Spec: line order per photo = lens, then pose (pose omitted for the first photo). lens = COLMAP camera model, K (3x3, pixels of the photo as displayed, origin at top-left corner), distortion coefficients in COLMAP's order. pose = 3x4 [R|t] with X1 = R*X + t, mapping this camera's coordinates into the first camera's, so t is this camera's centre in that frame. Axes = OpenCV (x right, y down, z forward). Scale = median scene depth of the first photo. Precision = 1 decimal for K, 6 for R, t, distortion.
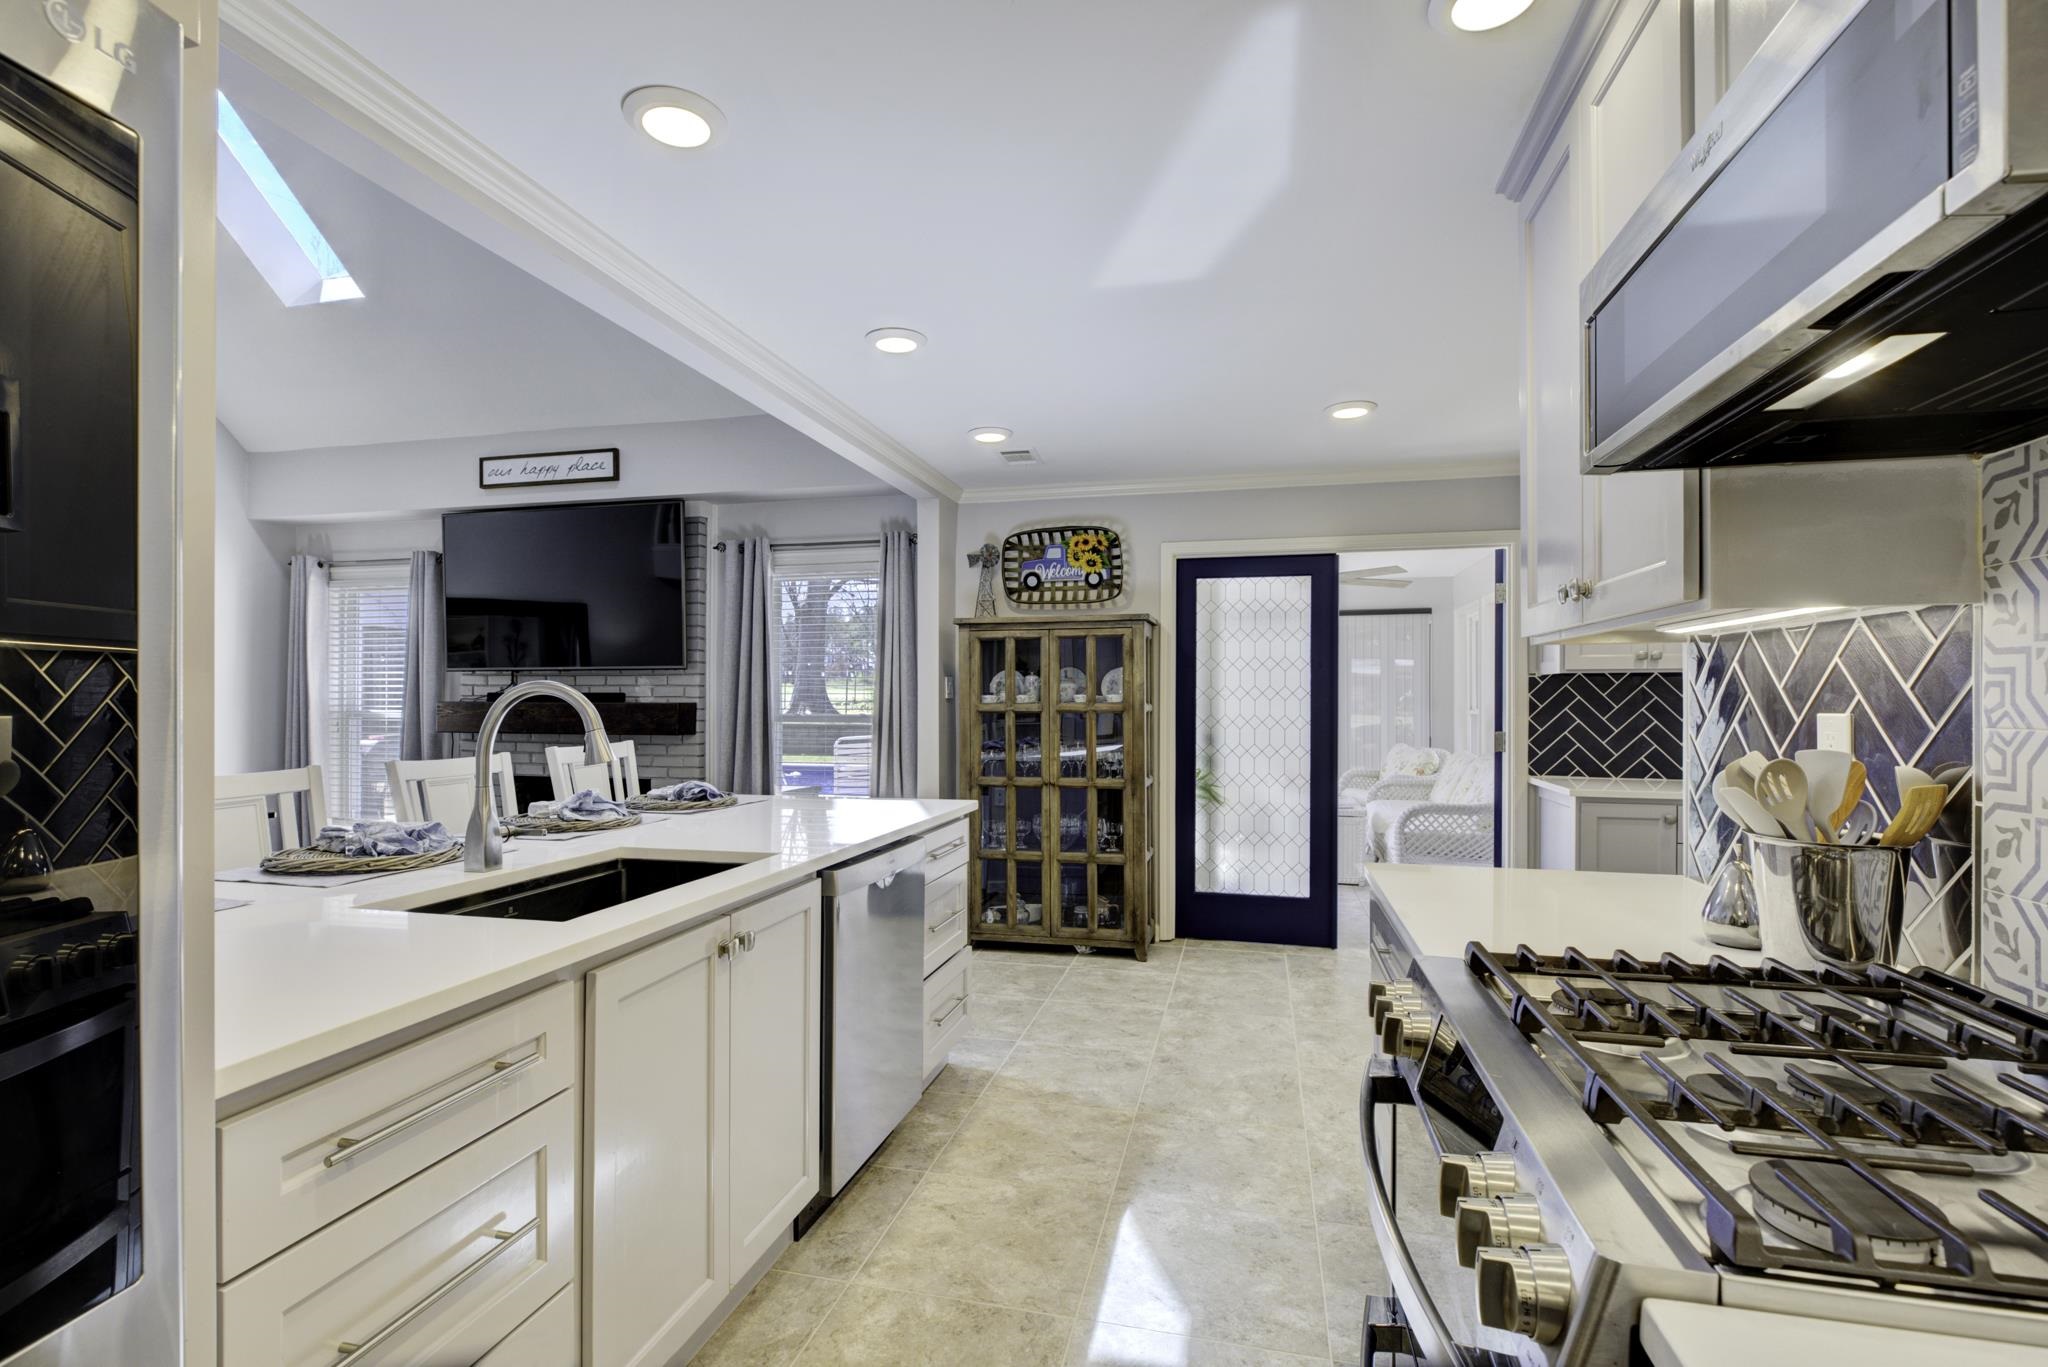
lens RADIAL K [[962.1, 0, 1019.4], [0, 962.1, 694.6], [0, 0, 1]] dist [-0.000672, -0.000111]
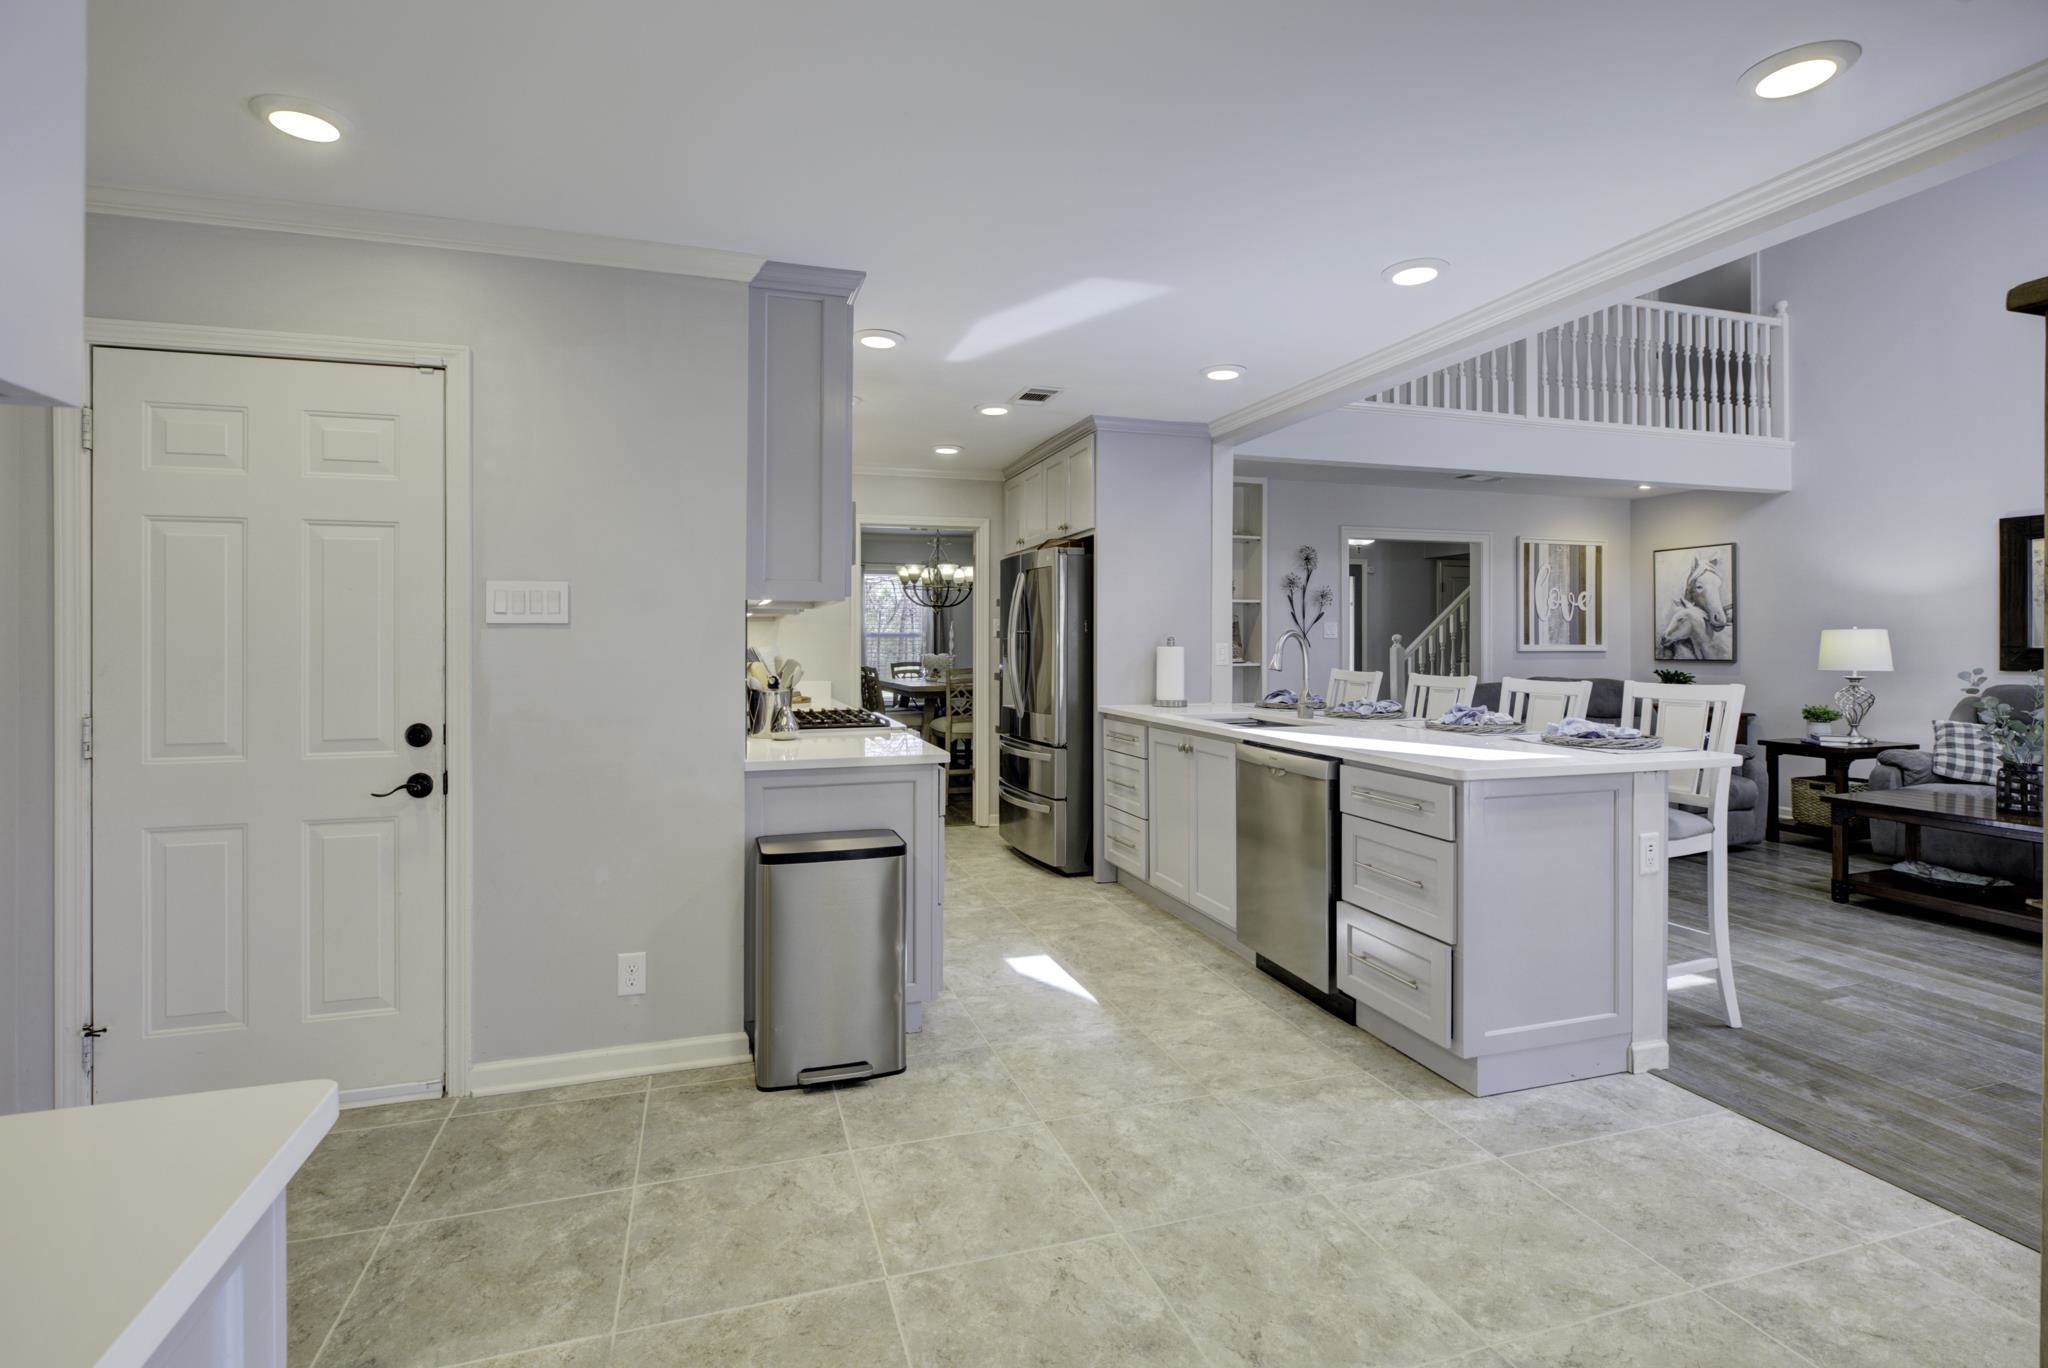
lens RADIAL K [[962.1, 0, 1011.9], [0, 962.1, 636.5], [0, 0, 1]] dist [-0.000672, -0.000111]
pose [[-0.856601, -0.001077, -0.515978, 0.477976], [0.004262, 0.999949, -0.009163, 0.006156], [0.515962, -0.010048, -0.856553, 1.070143]]
